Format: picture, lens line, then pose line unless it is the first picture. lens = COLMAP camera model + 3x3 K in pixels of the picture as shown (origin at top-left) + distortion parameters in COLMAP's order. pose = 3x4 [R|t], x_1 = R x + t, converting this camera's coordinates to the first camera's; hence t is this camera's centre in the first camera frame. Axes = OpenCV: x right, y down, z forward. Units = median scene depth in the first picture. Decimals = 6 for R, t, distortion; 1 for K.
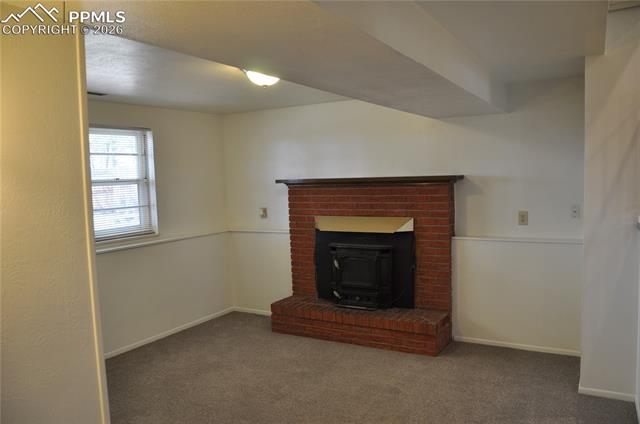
lens RADIAL K [[497.8, 0, 322.1], [0, 497.8, 219.5], [0, 0, 1]] dist [-0.152772, 0.108528]
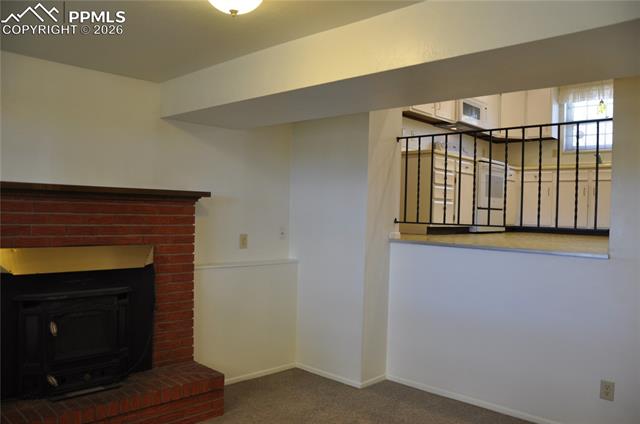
lens RADIAL K [[497.8, 0, 322.1], [0, 497.8, 219.5], [0, 0, 1]] dist [-0.152772, 0.108528]
pose [[0.234858, 0.016760, 0.971885, -0.469555], [0.040057, 0.998835, -0.026905, -0.012304], [-0.971204, 0.045250, 0.233914, 0.579801]]
